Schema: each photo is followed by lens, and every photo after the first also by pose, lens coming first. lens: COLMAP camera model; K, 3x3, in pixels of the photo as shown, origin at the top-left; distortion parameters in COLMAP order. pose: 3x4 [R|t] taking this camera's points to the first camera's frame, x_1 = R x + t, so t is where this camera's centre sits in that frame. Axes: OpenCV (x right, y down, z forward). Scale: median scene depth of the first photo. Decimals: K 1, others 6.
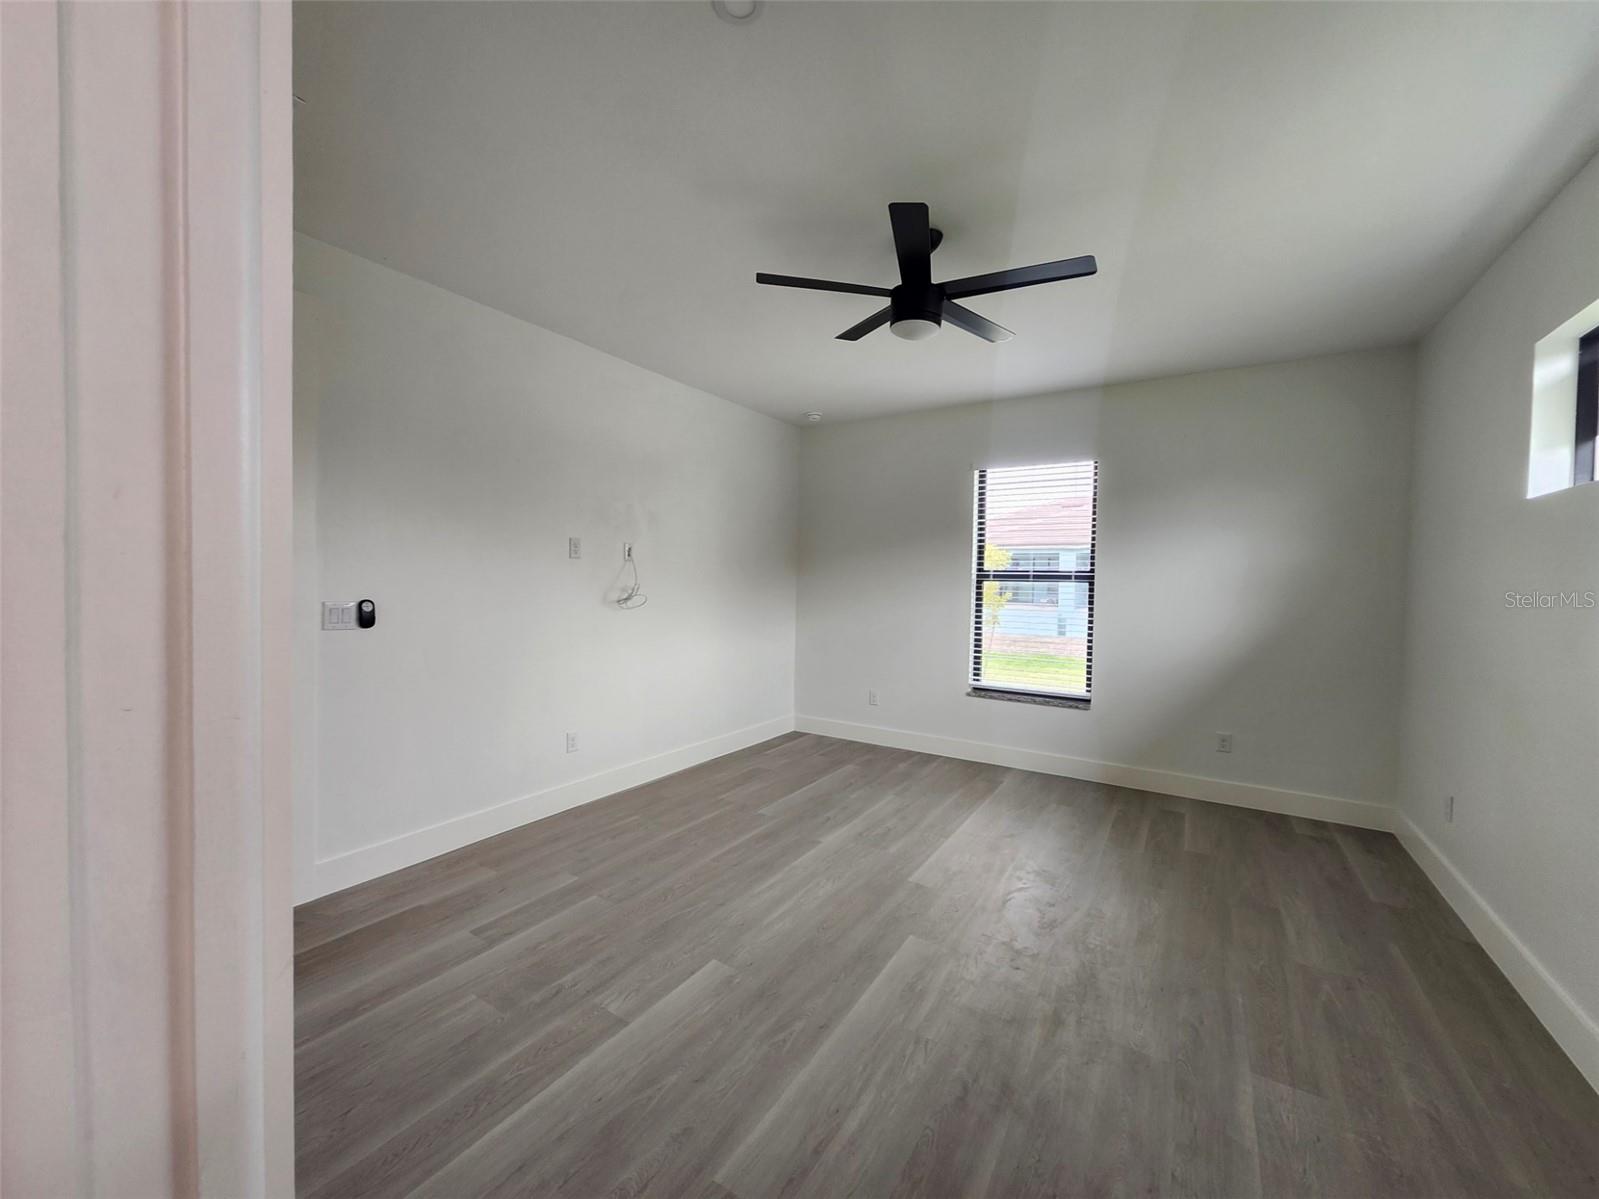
lens RADIAL K [[632.8, 0, 791.1], [0, 632.8, 597.5], [0, 0, 1]] dist [-0.003425, -0.001288]
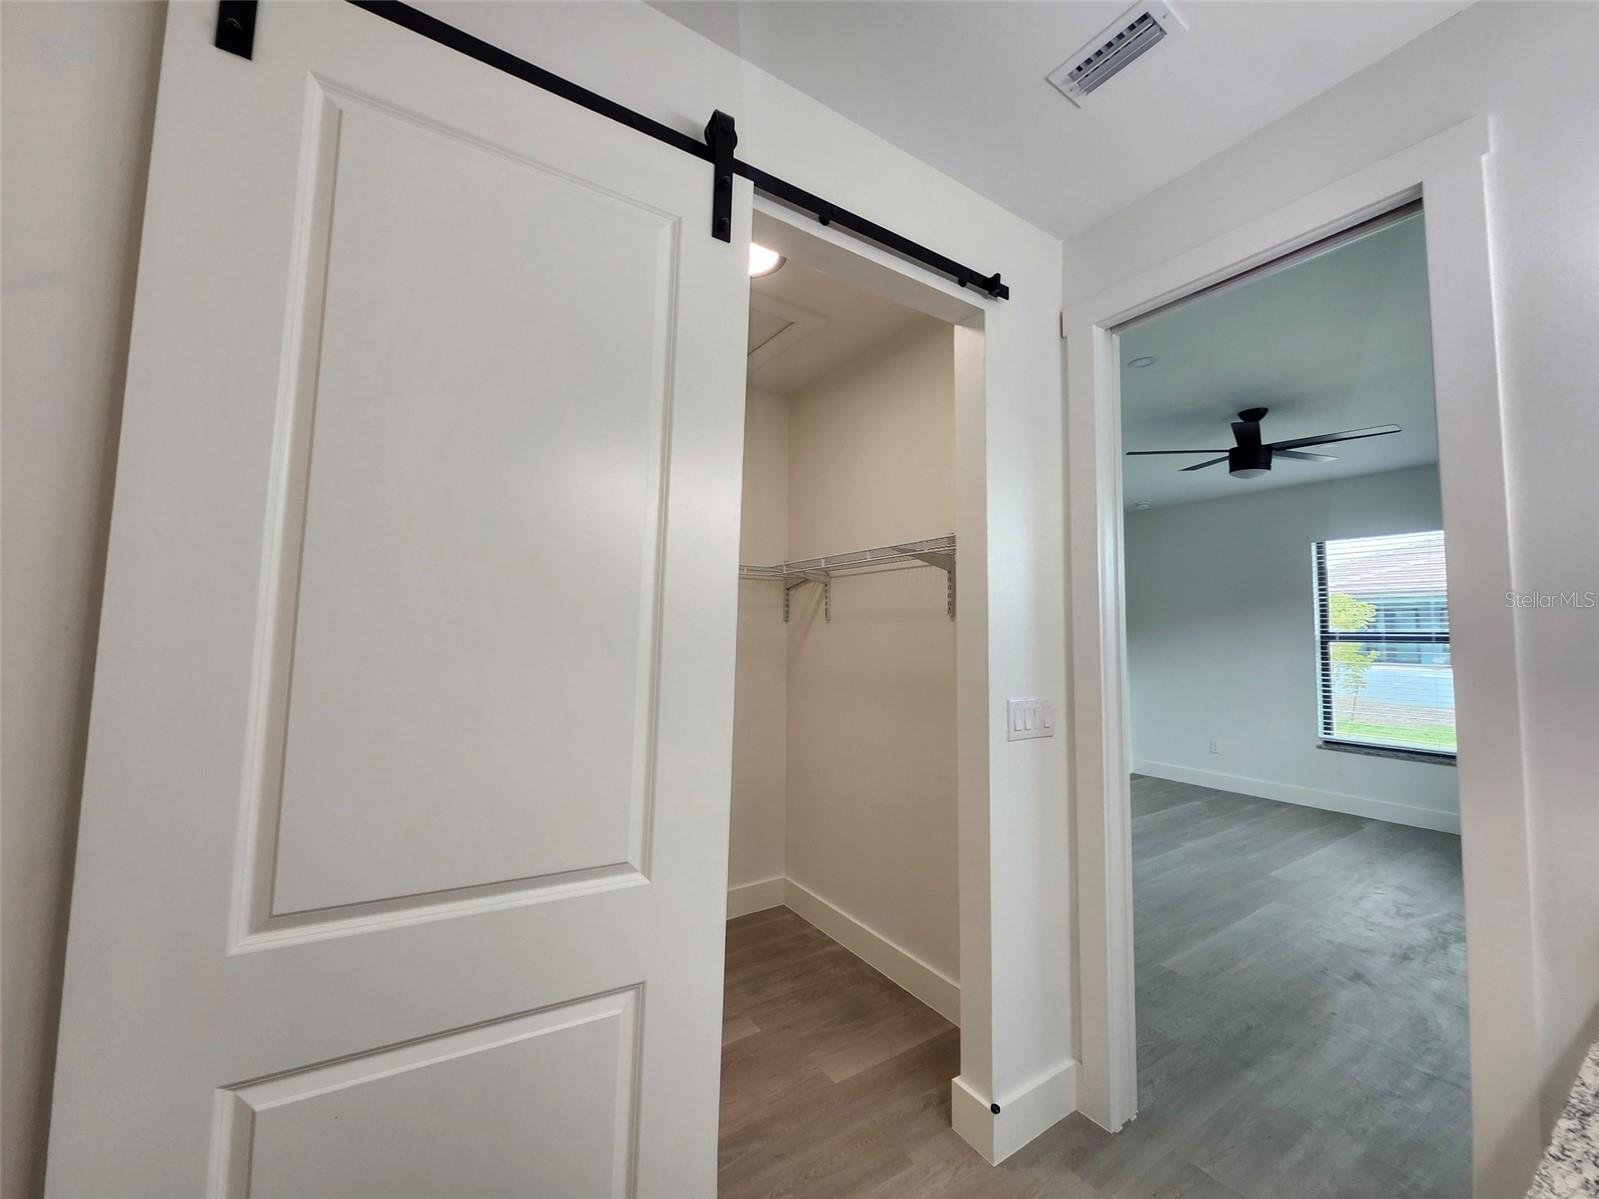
lens RADIAL K [[632.8, 0, 790.5], [0, 632.8, 589.1], [0, 0, 1]] dist [-0.003425, -0.001288]
pose [[0.911613, -0.033712, -0.409666, -0.130244], [-0.009023, 0.994750, -0.101937, 0.002930], [0.410951, 0.096623, 0.906522, -0.523171]]
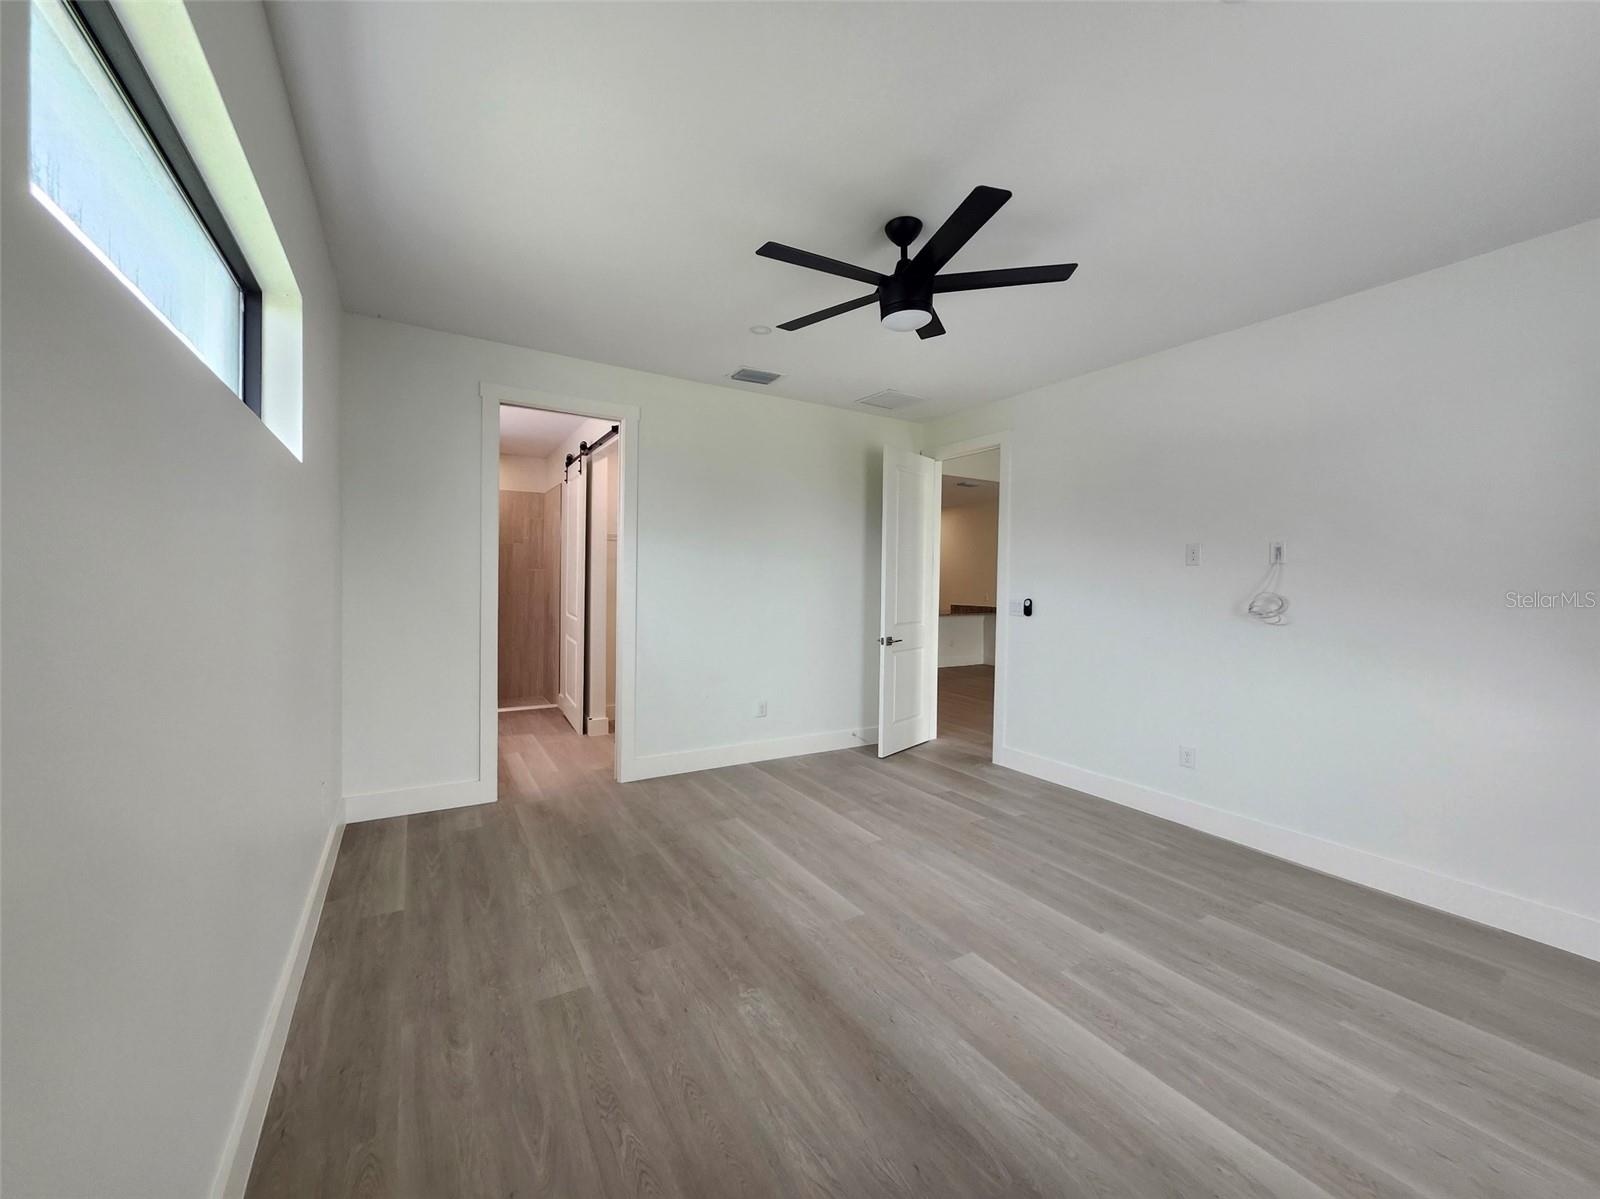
lens RADIAL K [[633.2, 0, 794.4], [0, 633.2, 598.4], [0, 0, 1]] dist [-0.003425, -0.001288]
pose [[-0.449272, -0.002408, -0.893392, 0.821883], [-0.052888, 0.998314, 0.023906, -0.003030], [0.891828, 0.057990, -0.448642, 0.932573]]
